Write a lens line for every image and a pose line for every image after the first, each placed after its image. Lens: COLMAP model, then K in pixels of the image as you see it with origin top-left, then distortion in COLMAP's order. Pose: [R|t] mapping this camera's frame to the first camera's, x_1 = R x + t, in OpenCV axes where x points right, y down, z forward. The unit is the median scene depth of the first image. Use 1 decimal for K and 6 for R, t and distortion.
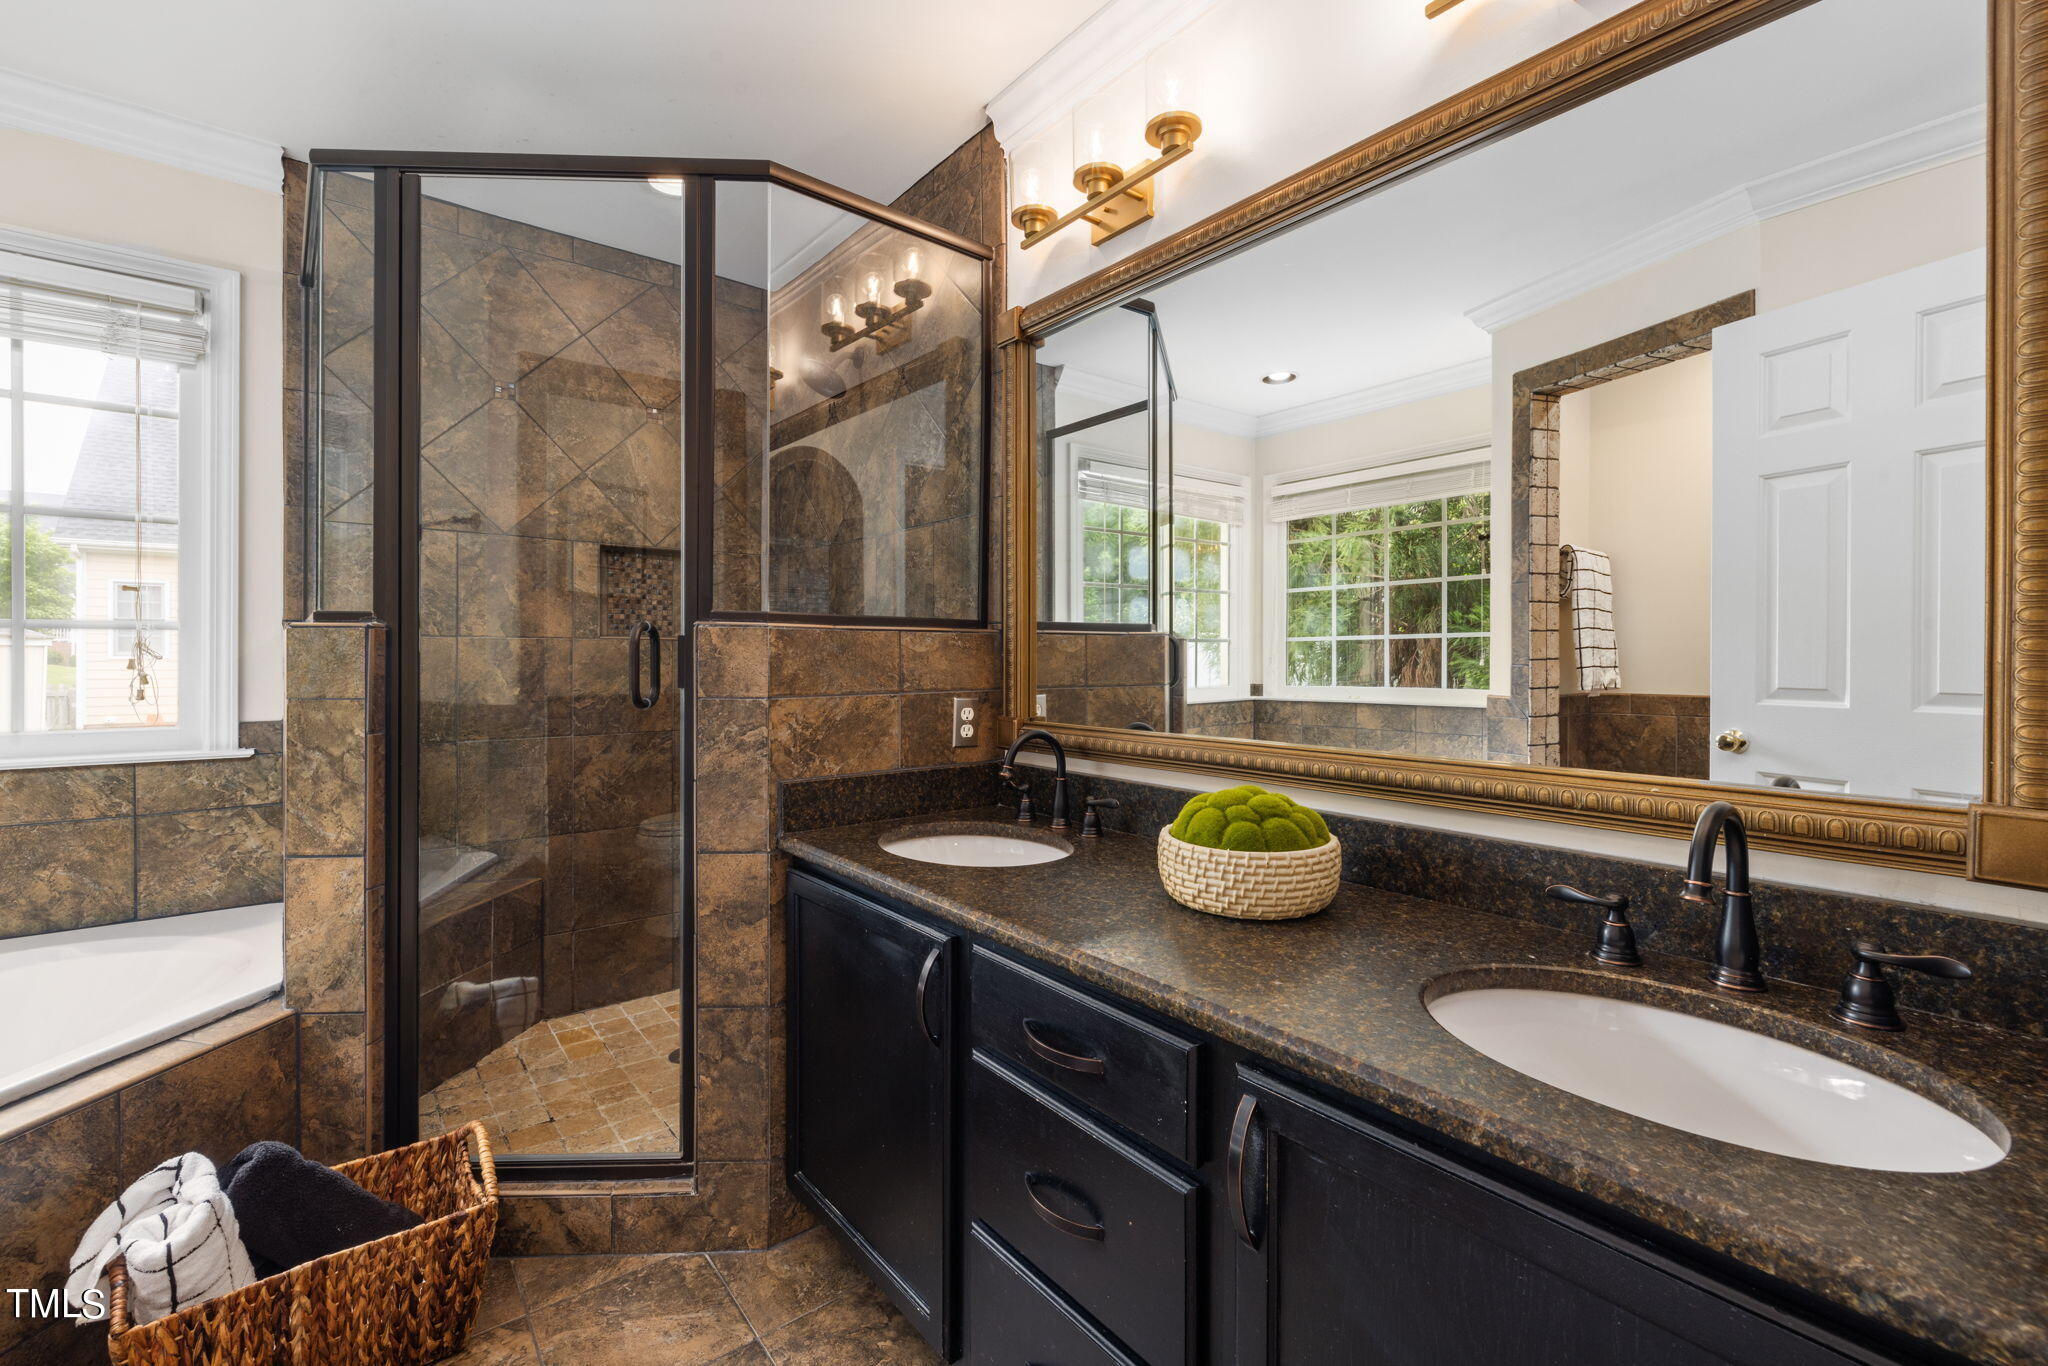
lens RADIAL K [[861.6, 0, 1011.7], [0, 861.6, 659.7], [0, 0, 1]] dist [-0.000173, -0.000494]
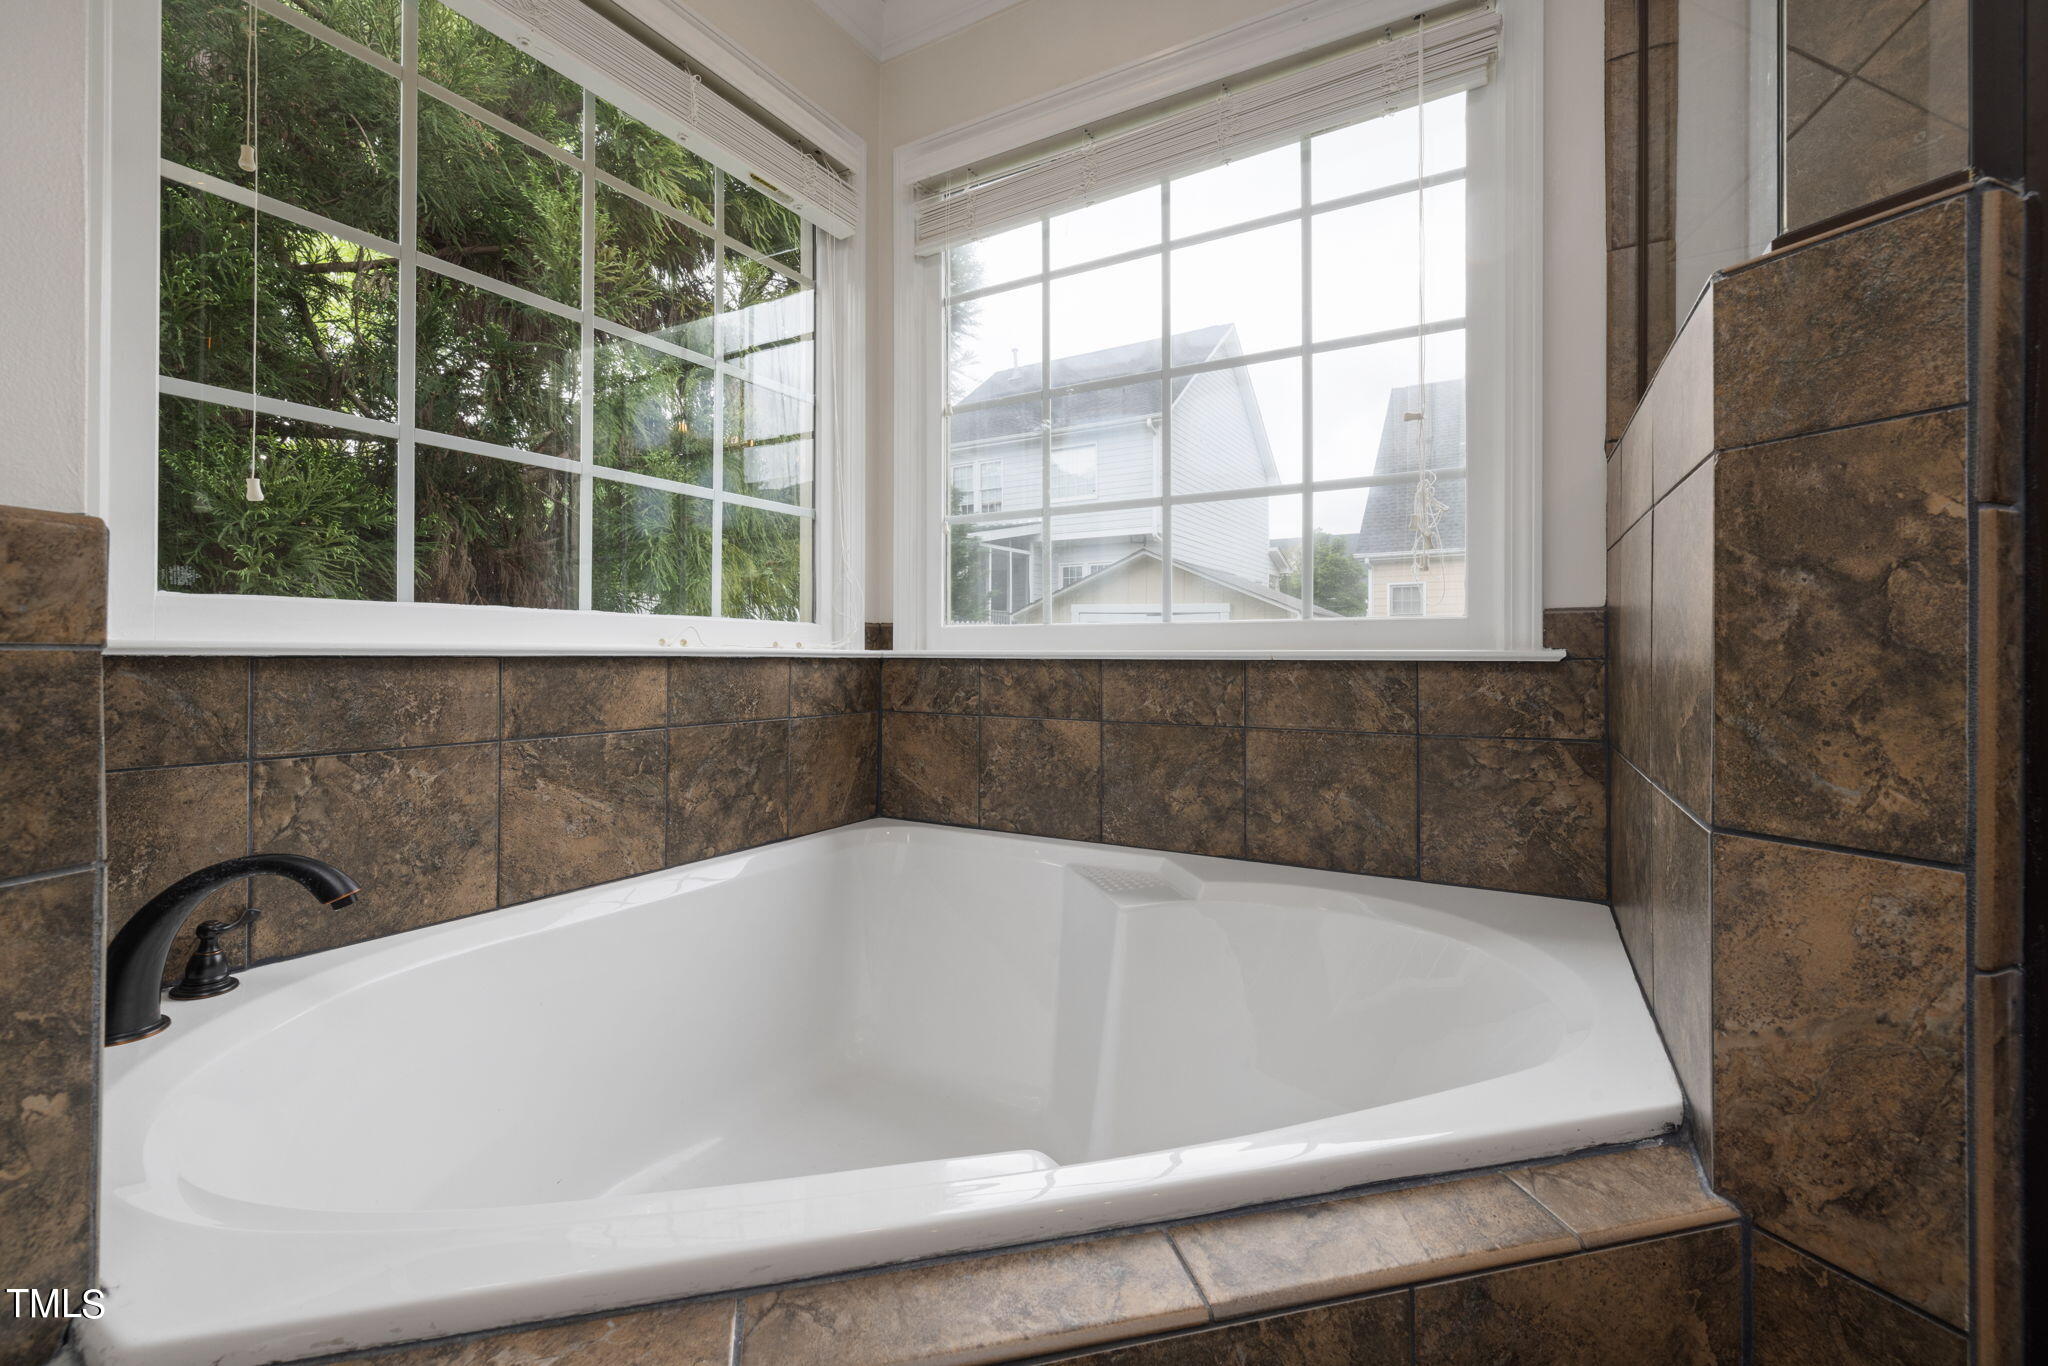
lens RADIAL K [[869.0, 0, 1009.3], [0, 869.0, 652.6], [0, 0, 1]] dist [-0.000488, 0.000103]
pose [[0.344112, -0.004580, -0.938917, -0.563281], [-0.001677, 0.999984, -0.005493, 0.145984], [0.938927, 0.003464, 0.344099, 0.532988]]
